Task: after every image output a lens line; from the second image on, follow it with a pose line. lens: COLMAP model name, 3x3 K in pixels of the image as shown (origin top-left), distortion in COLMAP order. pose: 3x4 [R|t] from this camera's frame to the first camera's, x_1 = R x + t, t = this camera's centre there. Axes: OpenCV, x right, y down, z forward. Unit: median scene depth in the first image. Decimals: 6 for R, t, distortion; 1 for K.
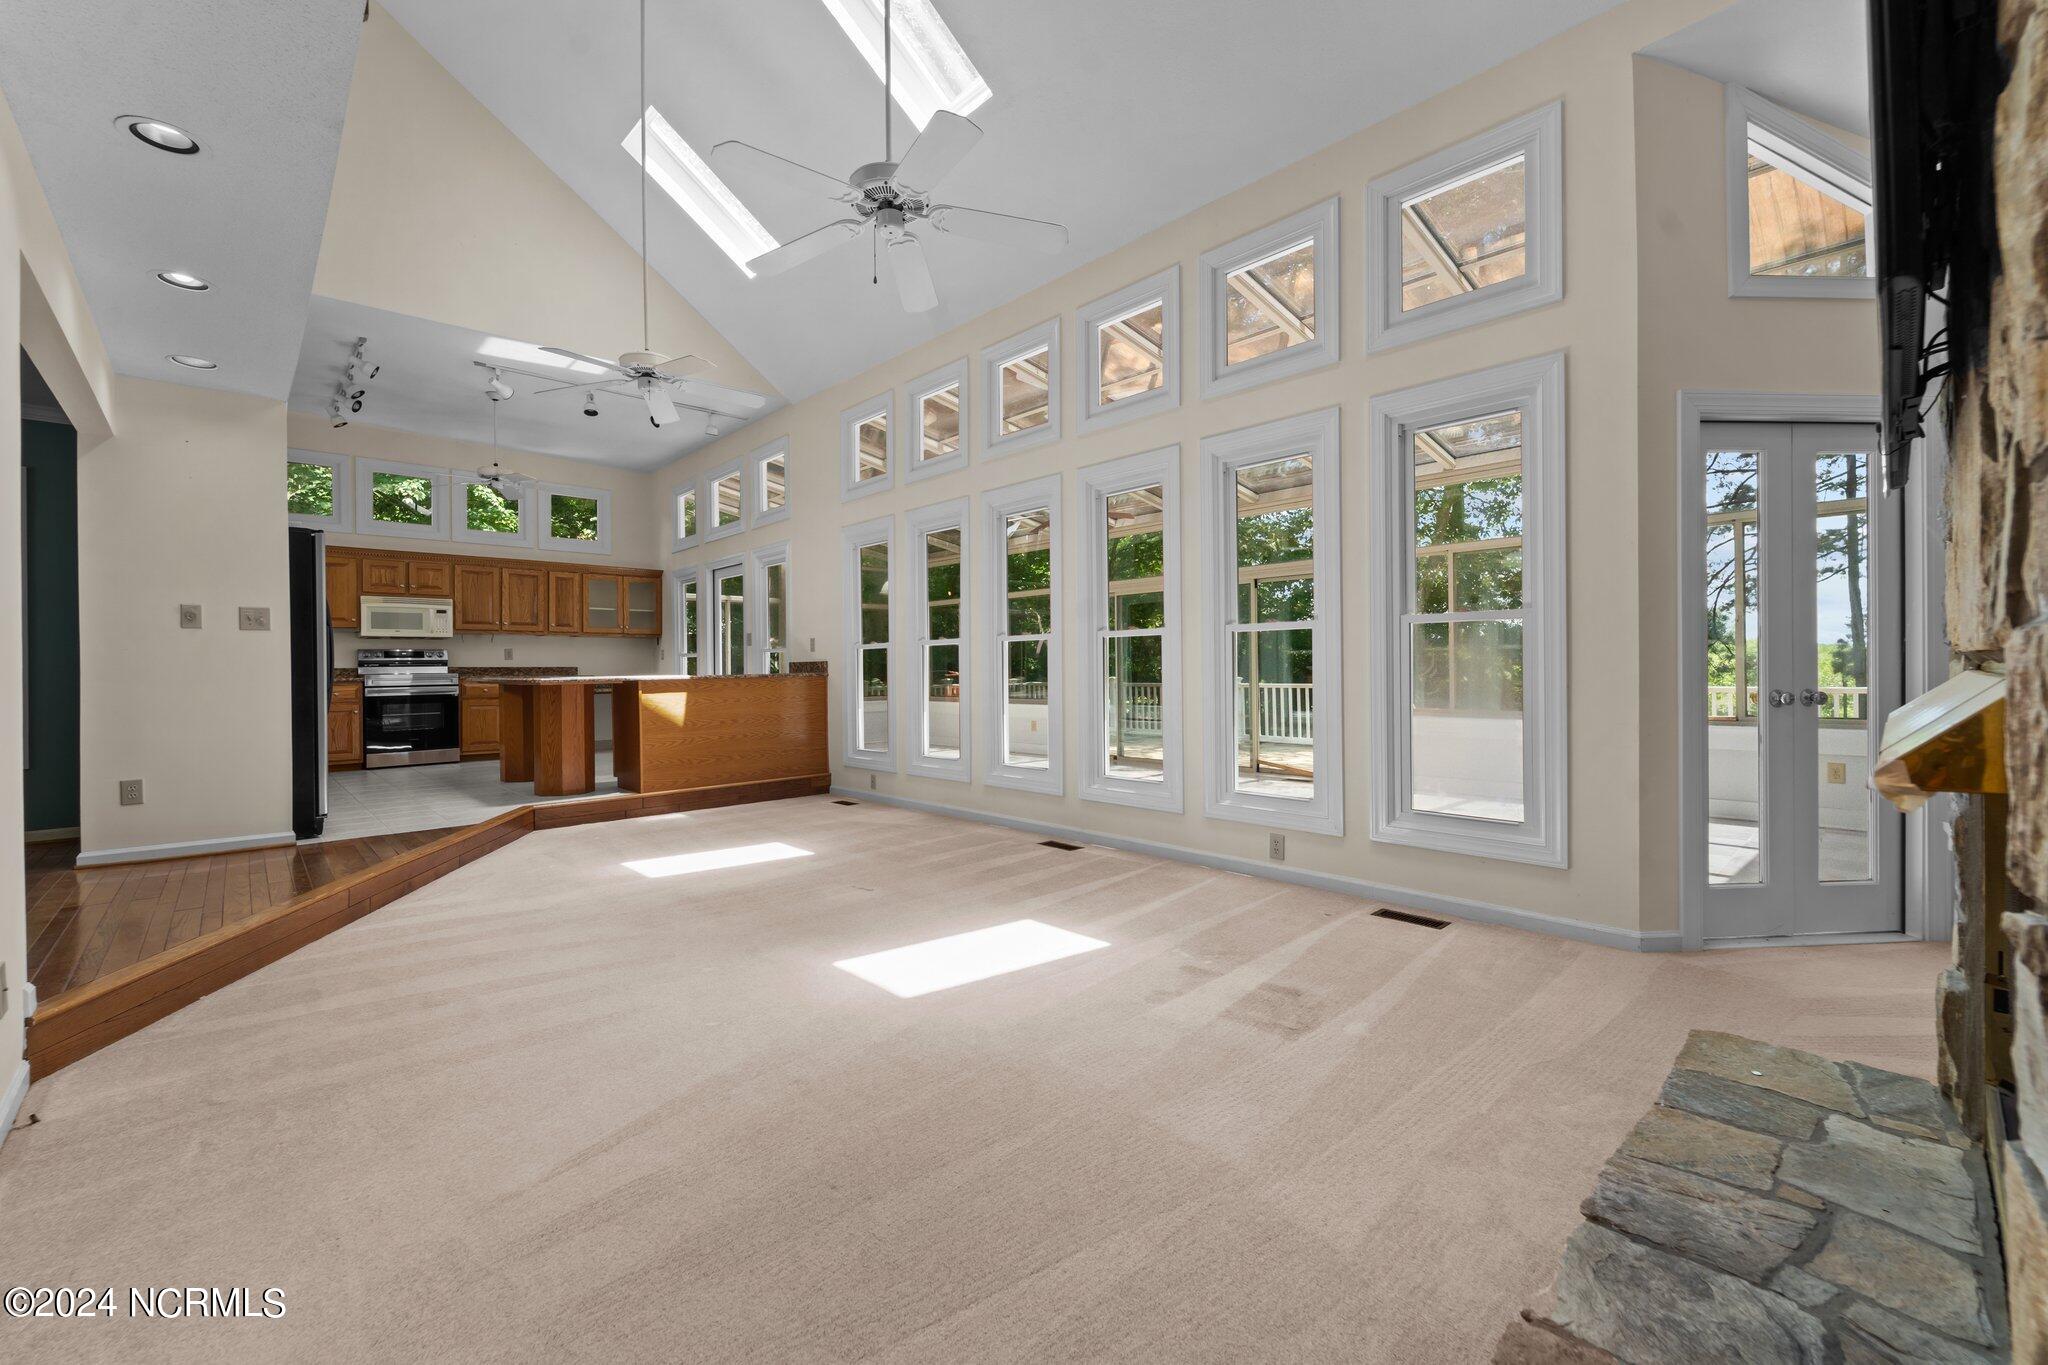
lens RADIAL K [[839.3, 0, 1016.3], [0, 839.3, 673.0], [0, 0, 1]] dist [0.001070, -0.001634]
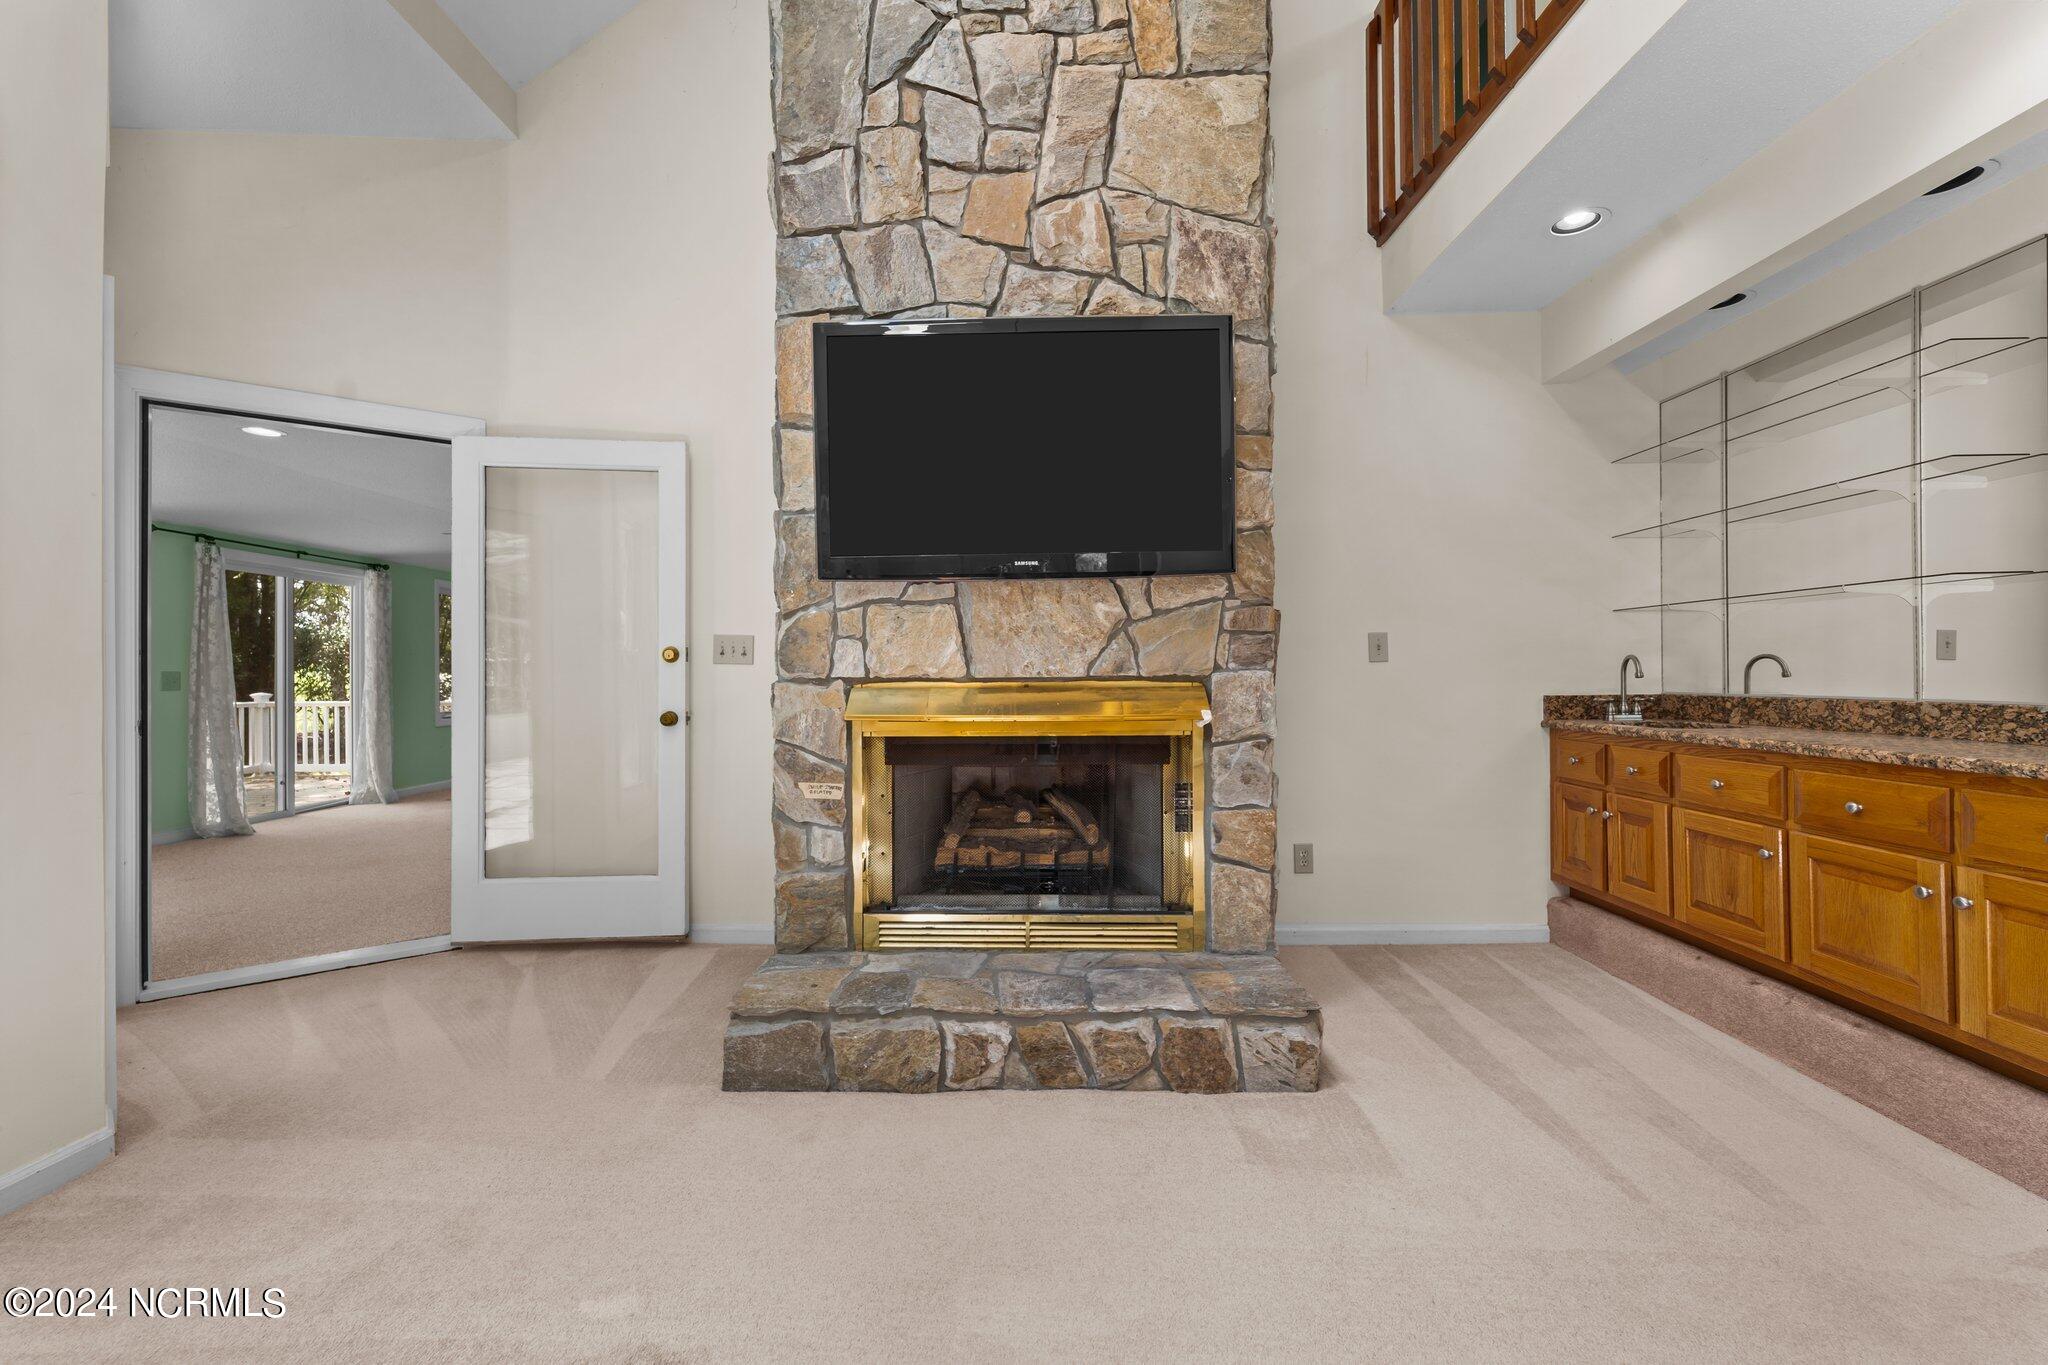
lens RADIAL K [[839.3, 0, 1018.8], [0, 839.3, 673.1], [0, 0, 1]] dist [0.001070, -0.001634]
pose [[-0.719952, 0.016618, 0.693825, -0.067898], [0.017020, 0.999835, -0.006287, -0.003538], [-0.693815, 0.007282, -0.720116, 0.381677]]
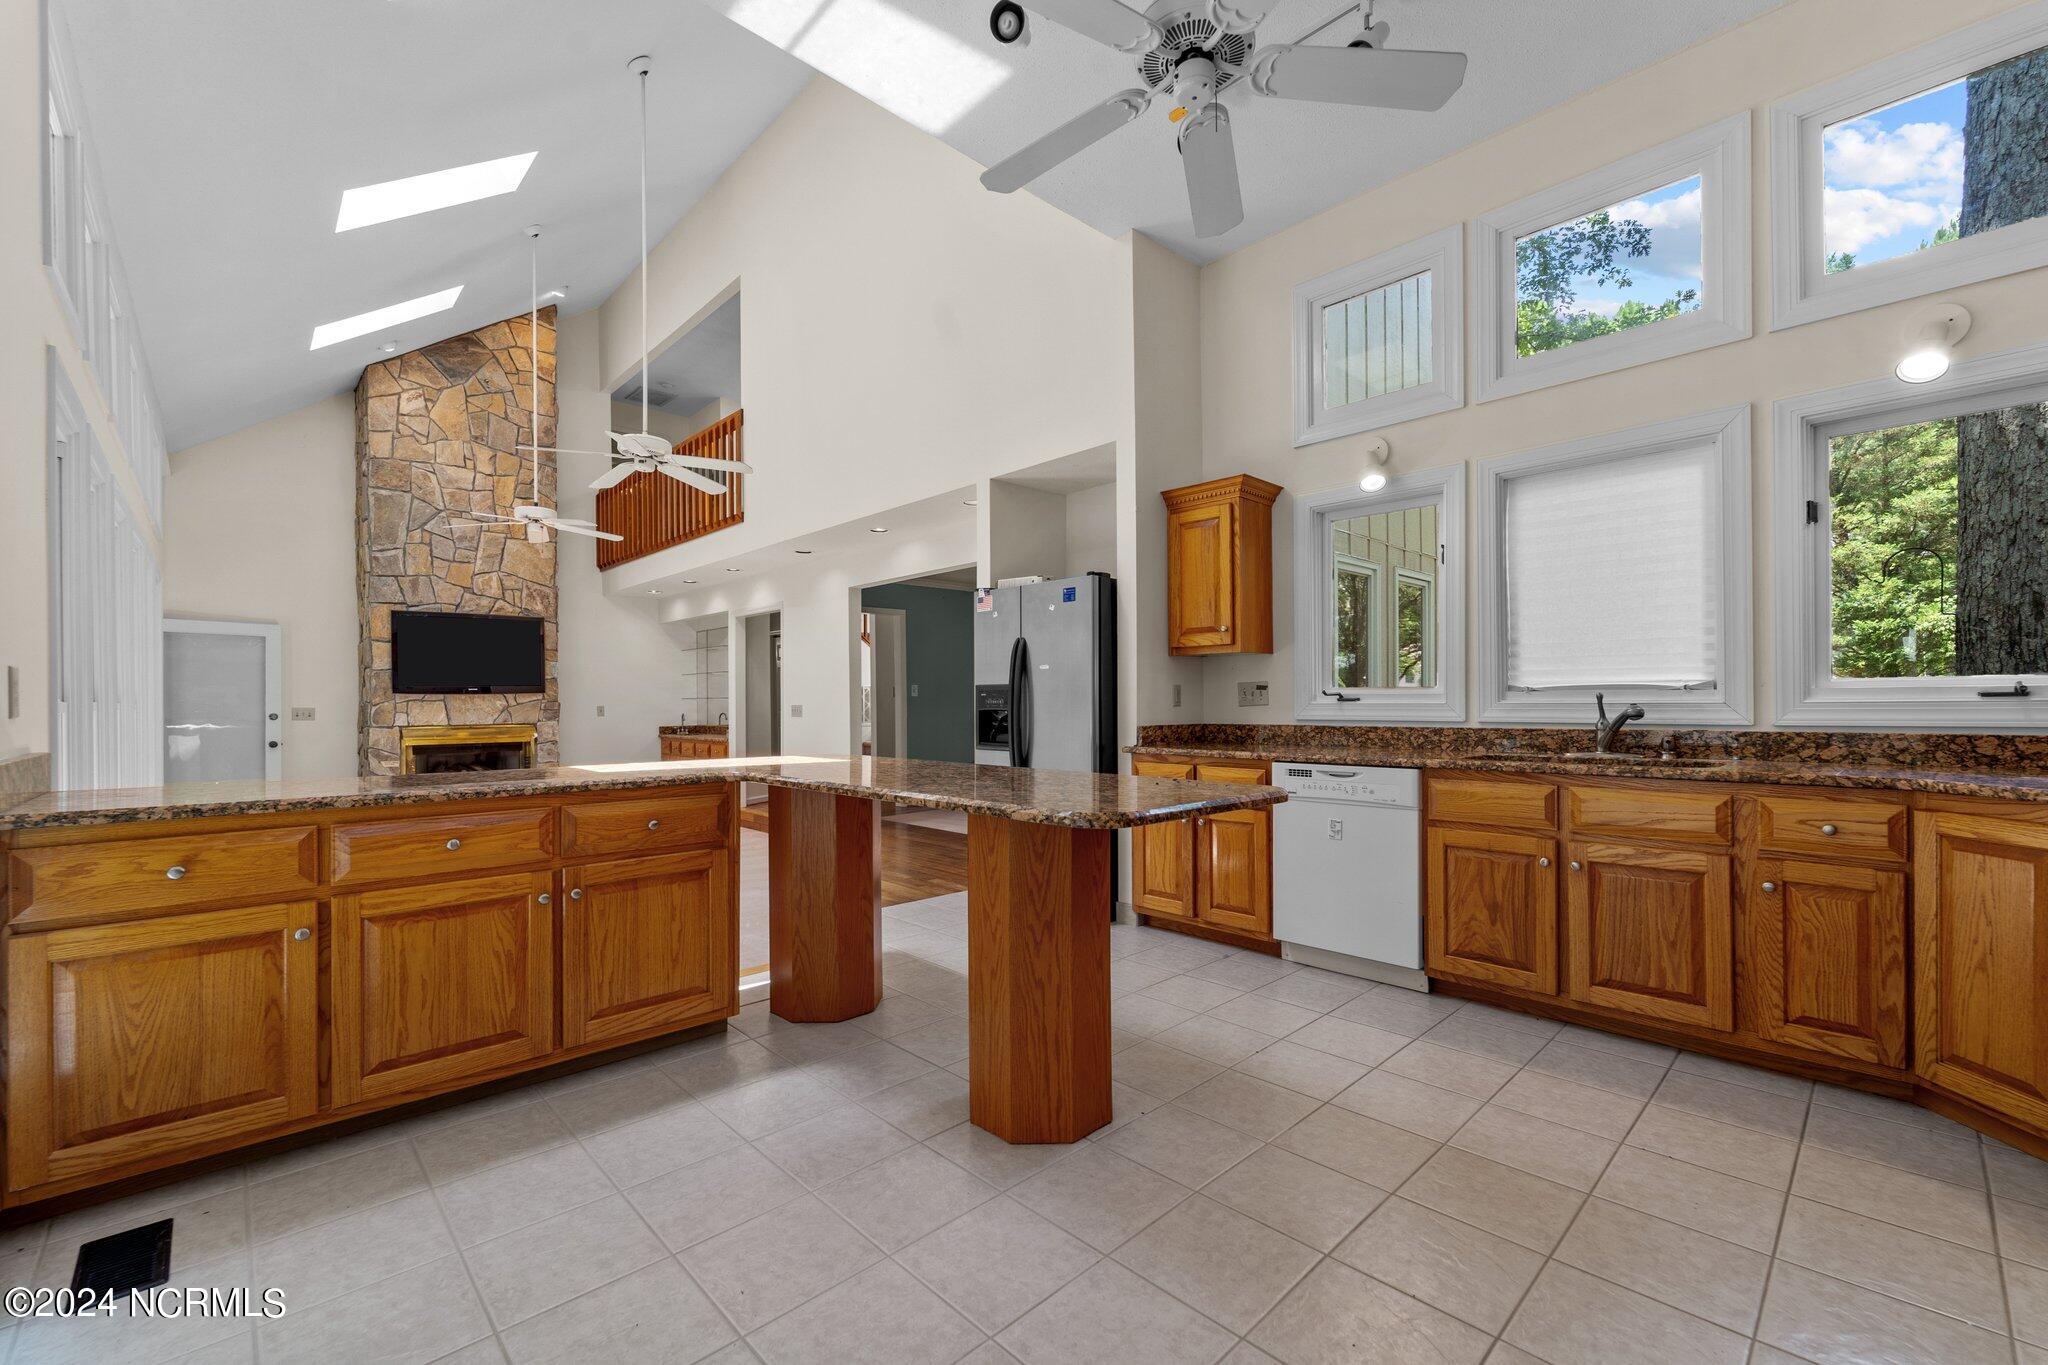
lens RADIAL K [[839.3, 0, 1019.4], [0, 839.3, 704.9], [0, 0, 1]] dist [0.001070, -0.001634]
pose [[-0.998880, 0.011834, 0.045810, -0.573019], [0.012402, 0.999849, 0.012138, -0.032634], [-0.045659, 0.012693, -0.998876, 1.157131]]
